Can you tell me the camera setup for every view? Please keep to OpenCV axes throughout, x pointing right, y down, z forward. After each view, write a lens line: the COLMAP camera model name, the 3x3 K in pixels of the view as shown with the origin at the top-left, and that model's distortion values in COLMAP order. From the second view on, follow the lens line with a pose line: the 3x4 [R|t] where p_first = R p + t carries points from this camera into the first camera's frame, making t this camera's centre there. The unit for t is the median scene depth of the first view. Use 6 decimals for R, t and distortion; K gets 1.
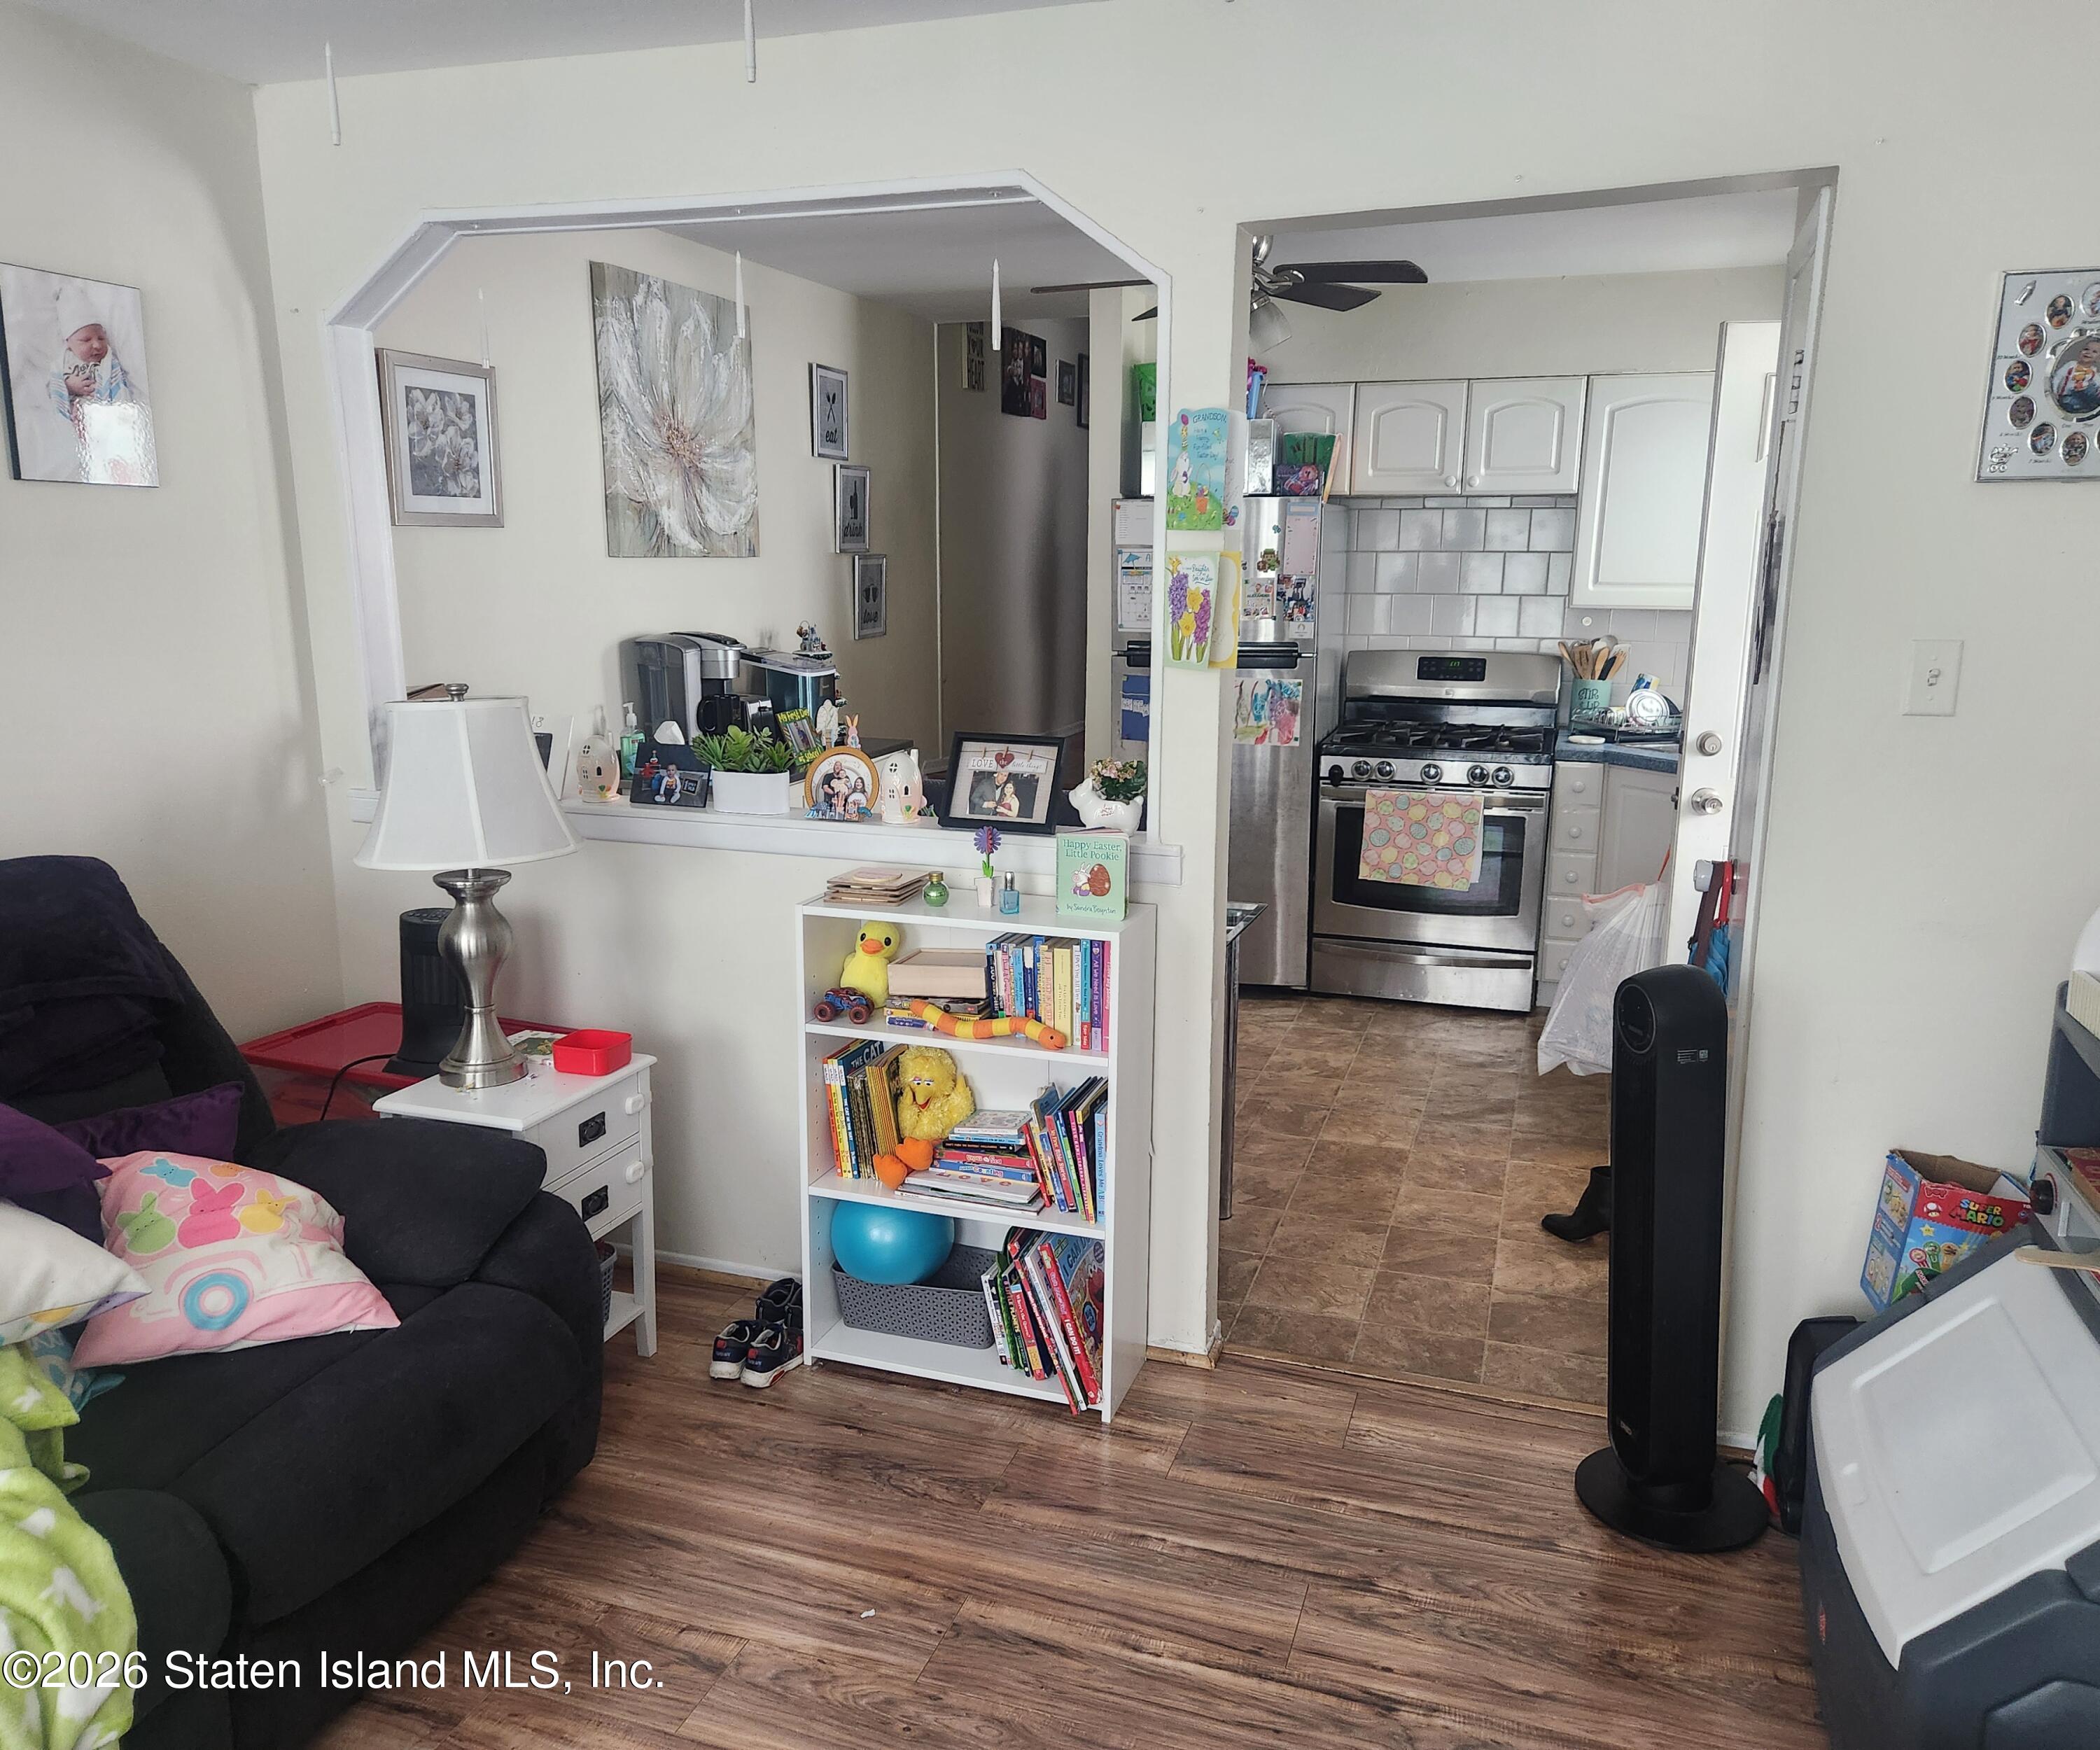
lens RADIAL K [[1555.6, 0, 1045.4], [0, 1555.6, 877.6], [0, 0, 1]] dist [0.062365, -0.030215]
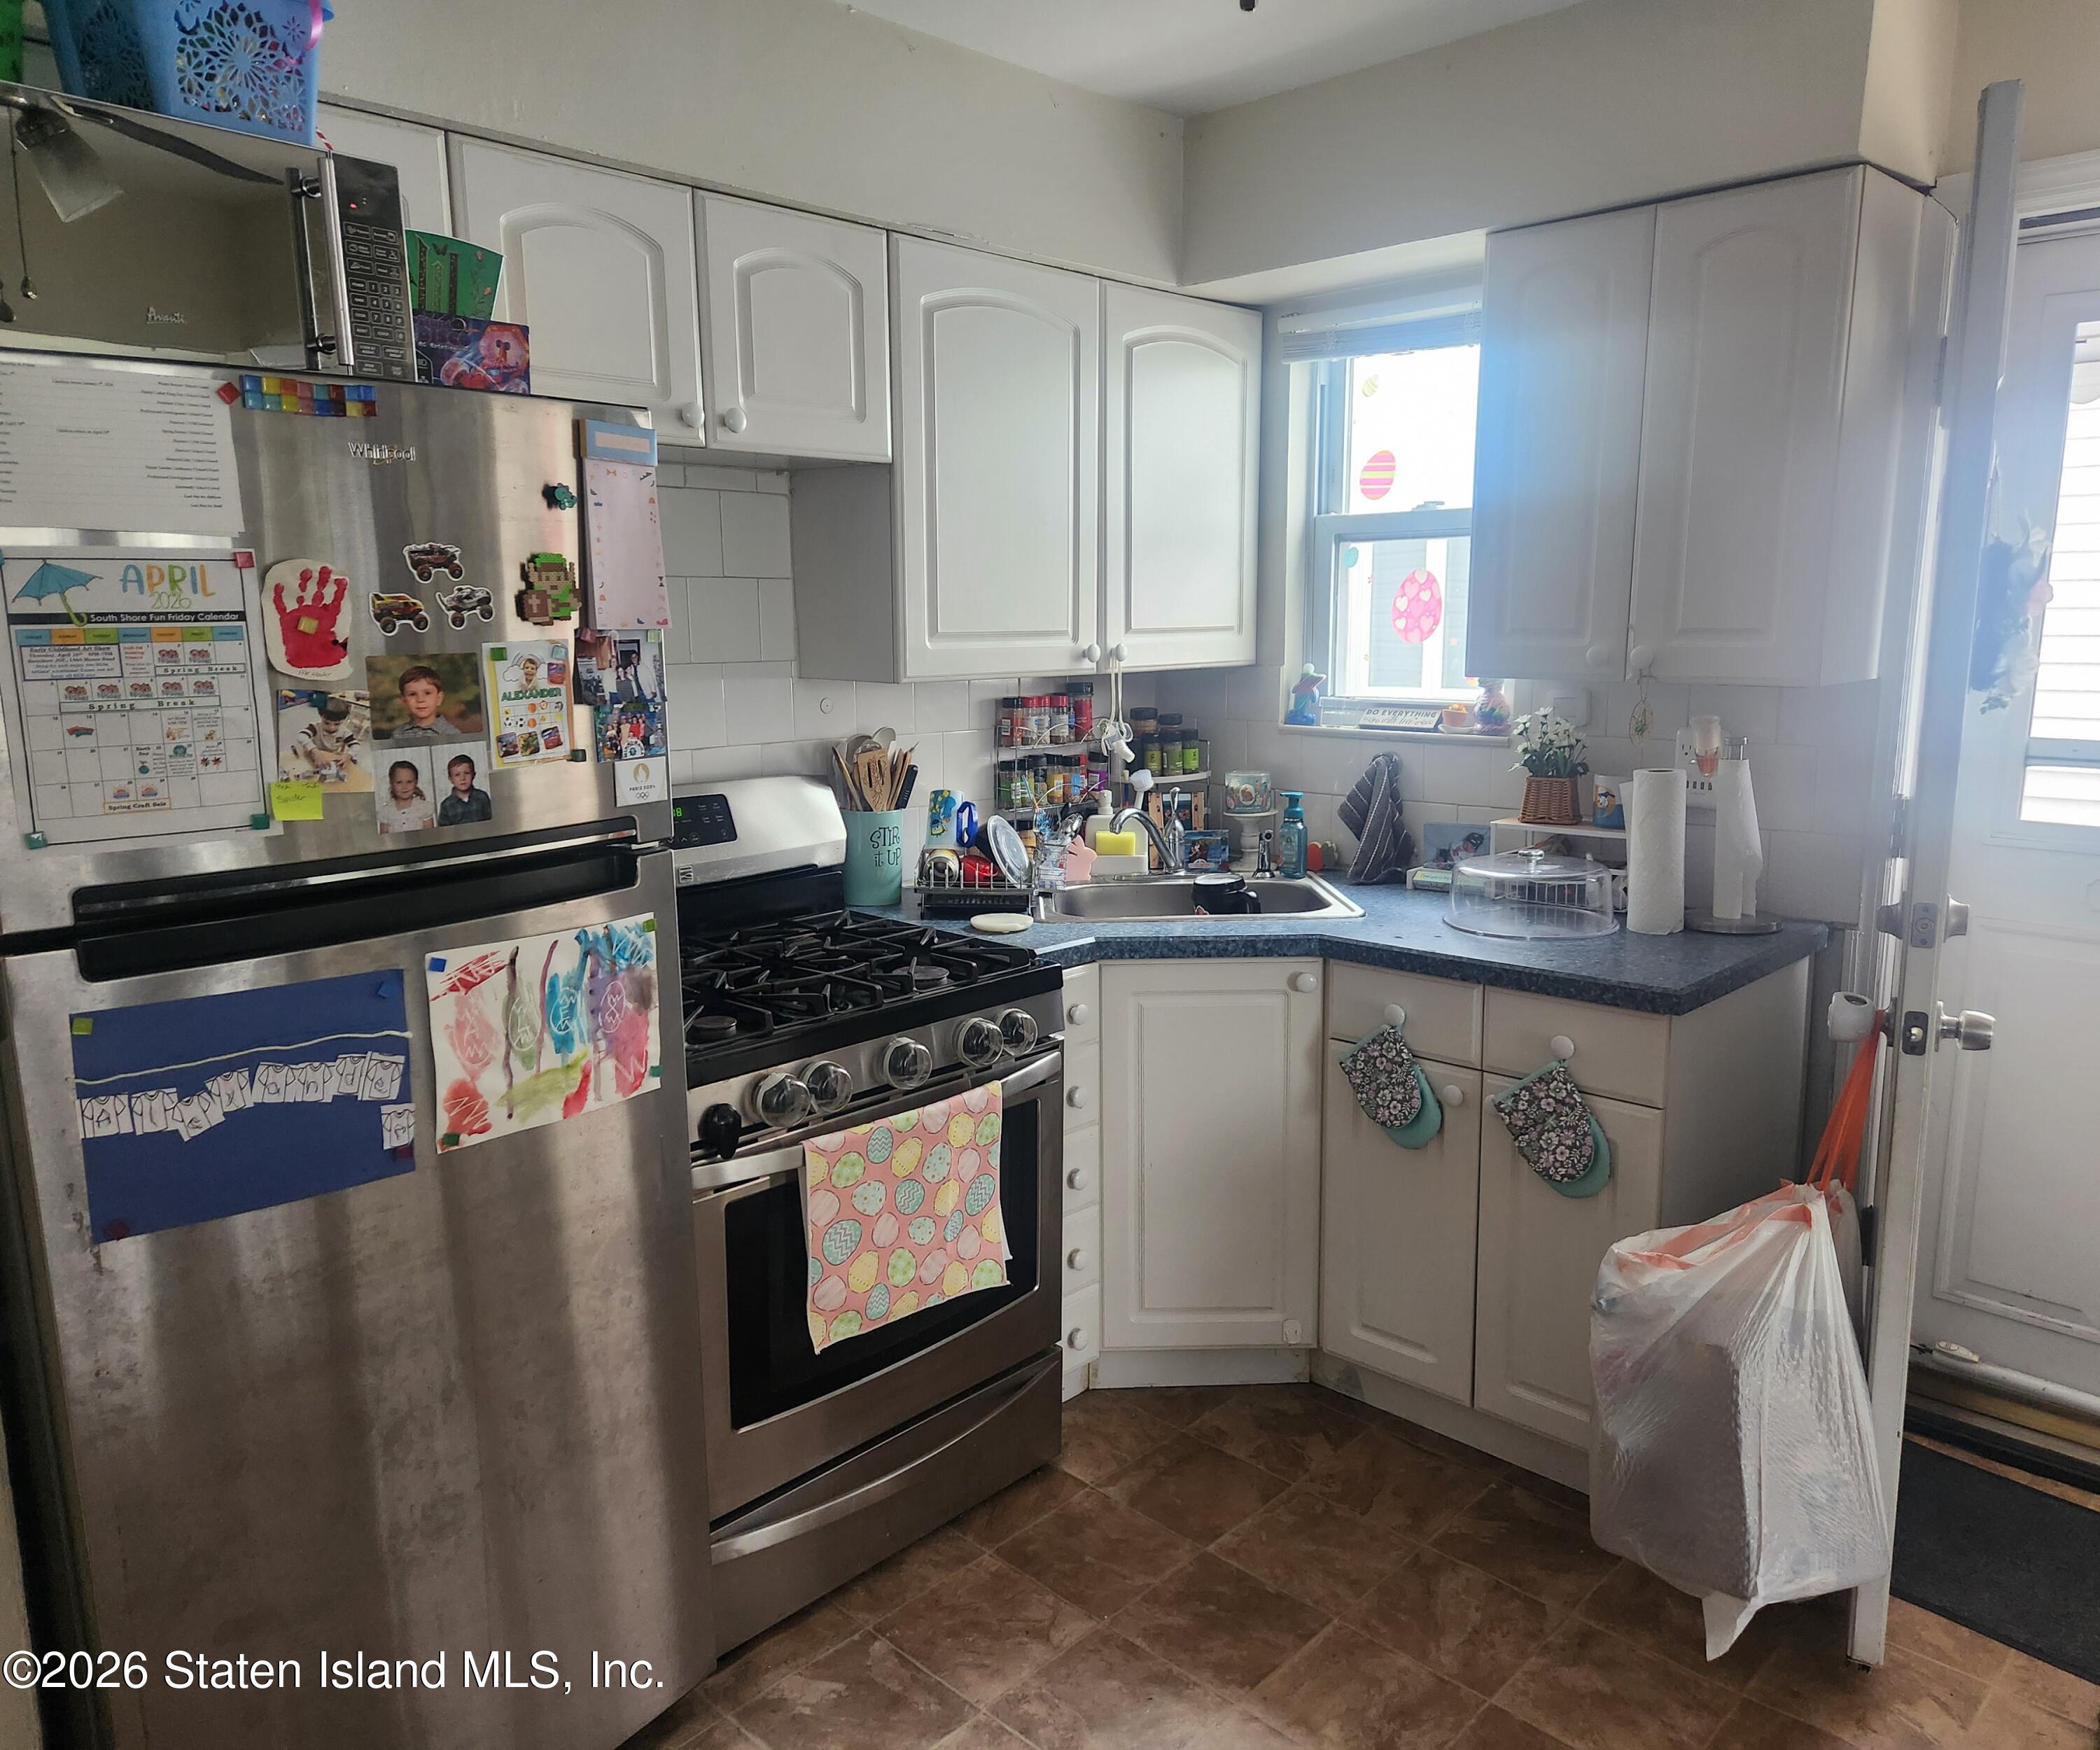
lens RADIAL K [[1555.6, 0, 1052.5], [0, 1555.6, 882.9], [0, 0, 1]] dist [0.062365, -0.030215]
pose [[0.418901, -0.173359, 0.891330, -0.126937], [0.196597, 0.975639, 0.097362, -0.156323], [-0.886494, 0.134448, 0.442777, 0.779365]]
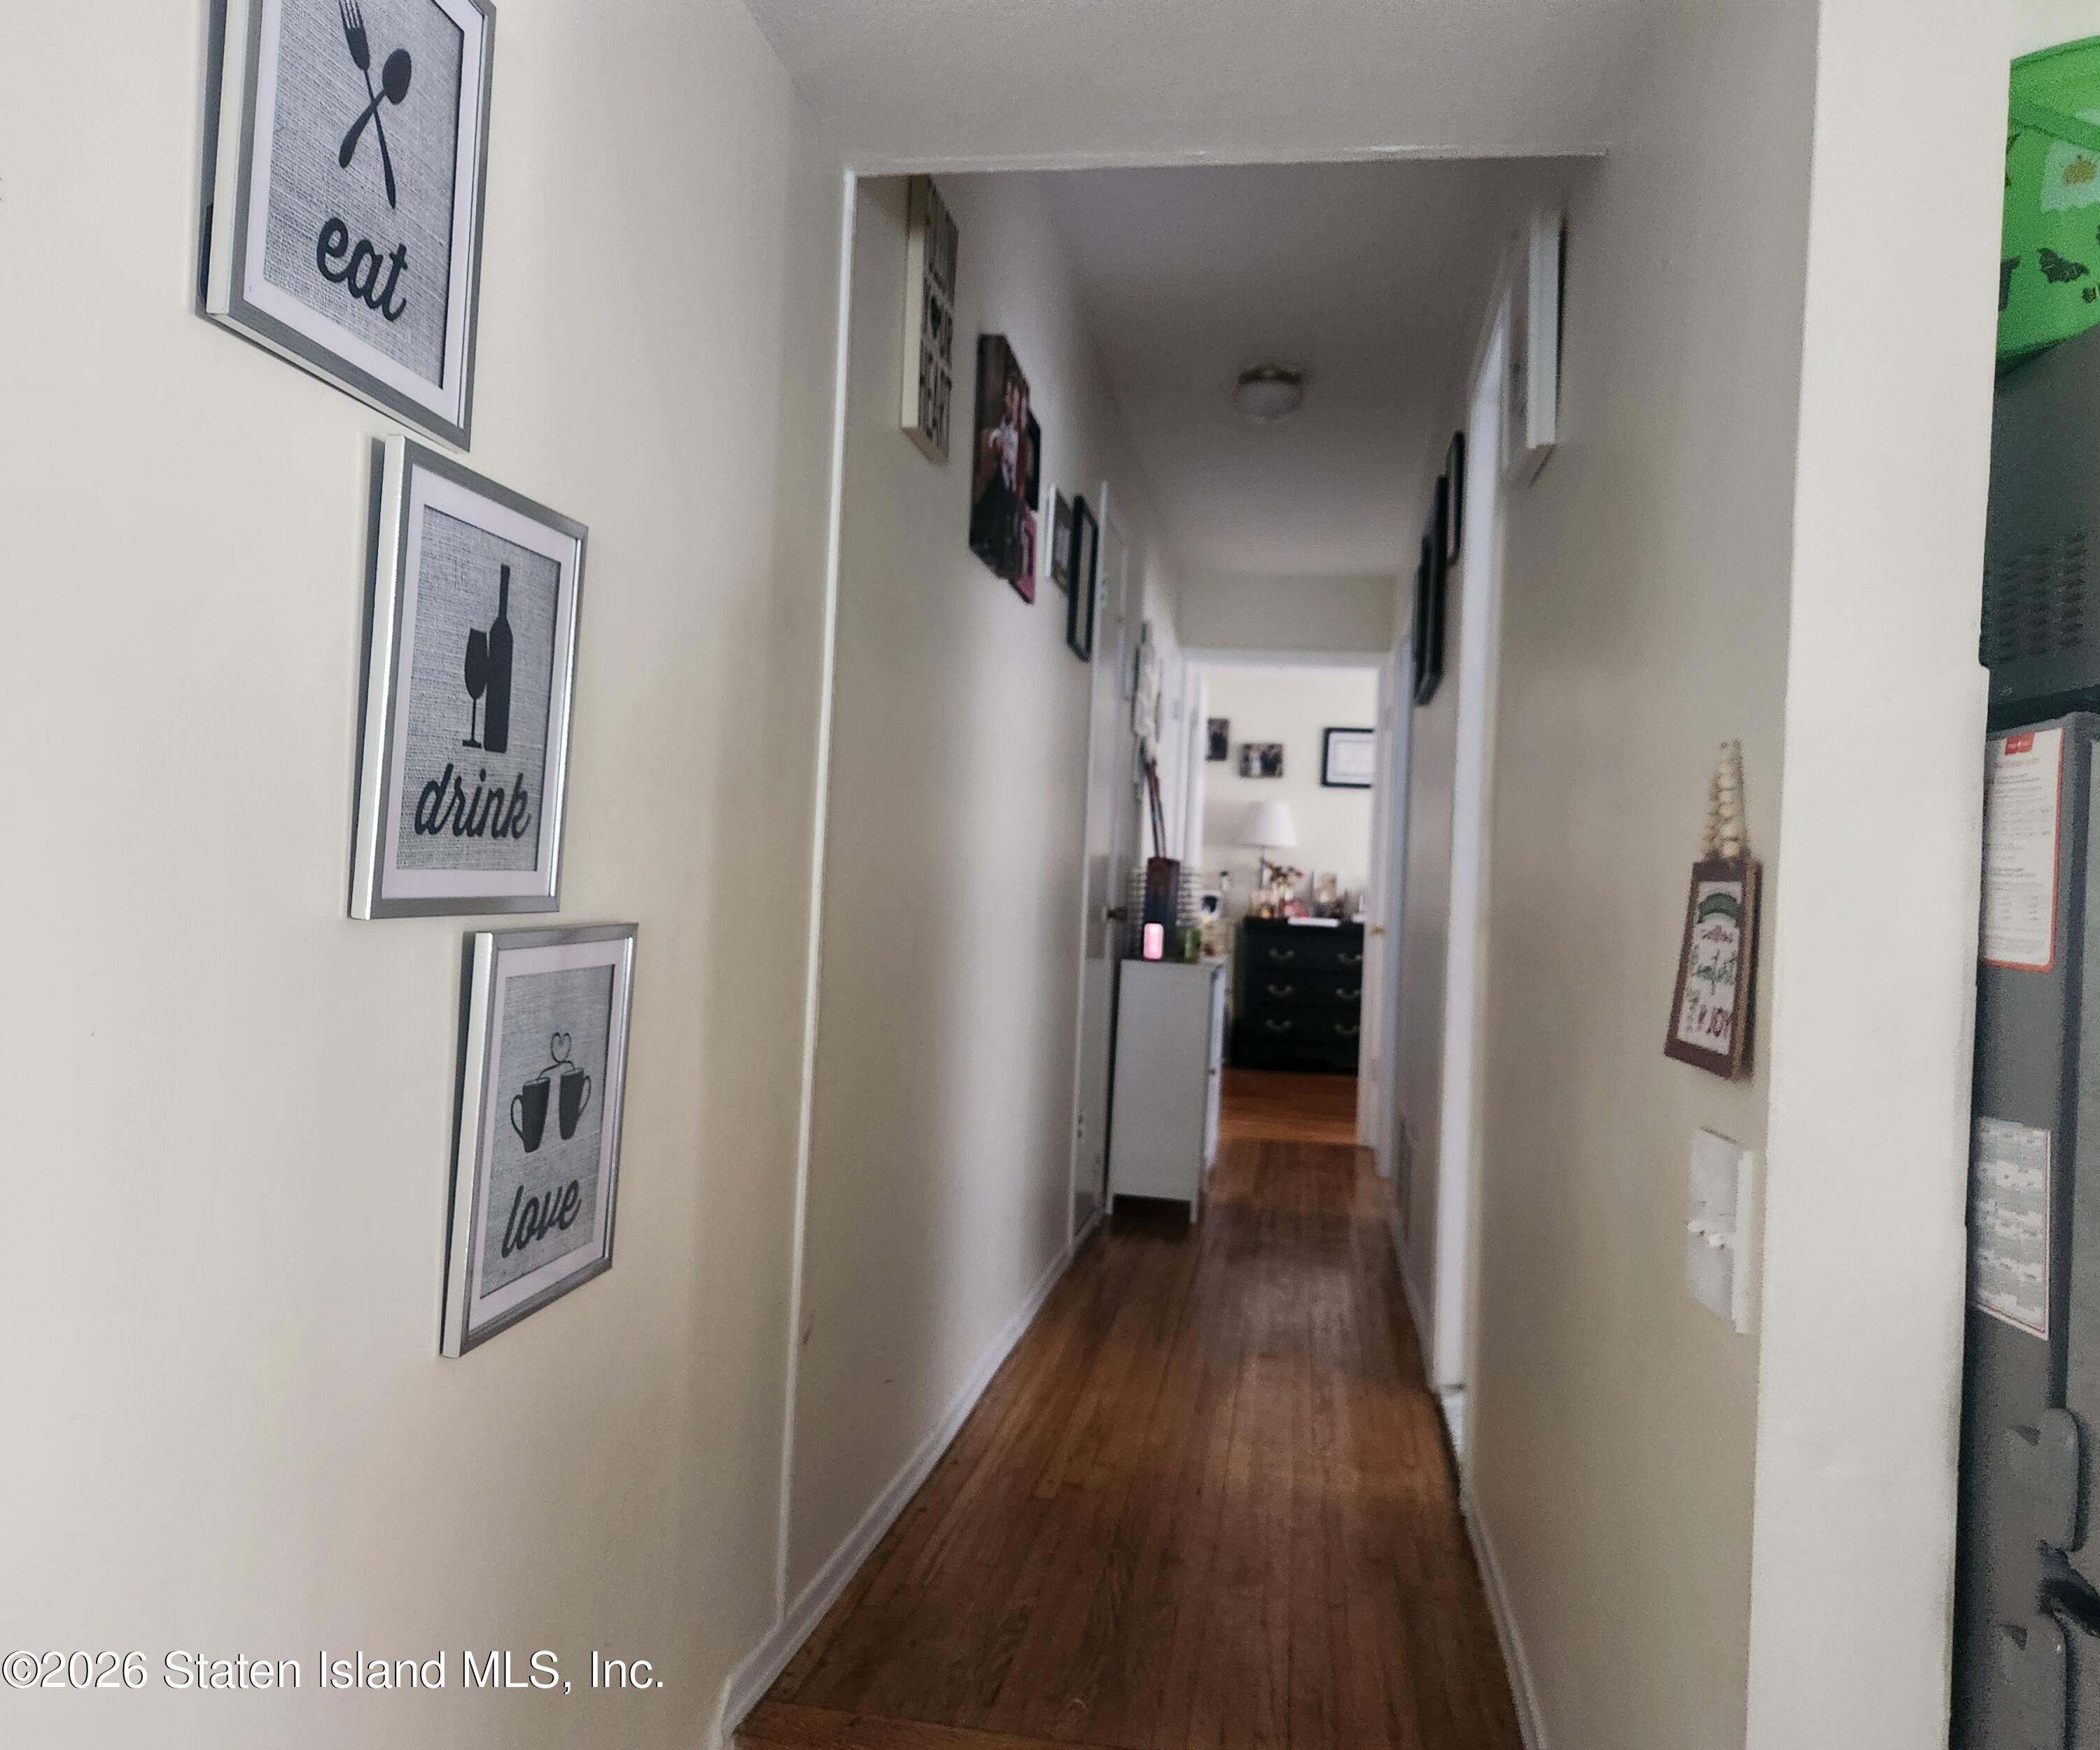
lens RADIAL K [[1555.6, 0, 1048.3], [0, 1555.6, 871.0], [0, 0, 1]] dist [0.062365, -0.030215]
pose [[0.985411, 0.043333, 0.164581, -0.097311], [-0.007016, 0.976564, -0.215114, -0.199447], [-0.170046, 0.210821, 0.962621, 0.922718]]
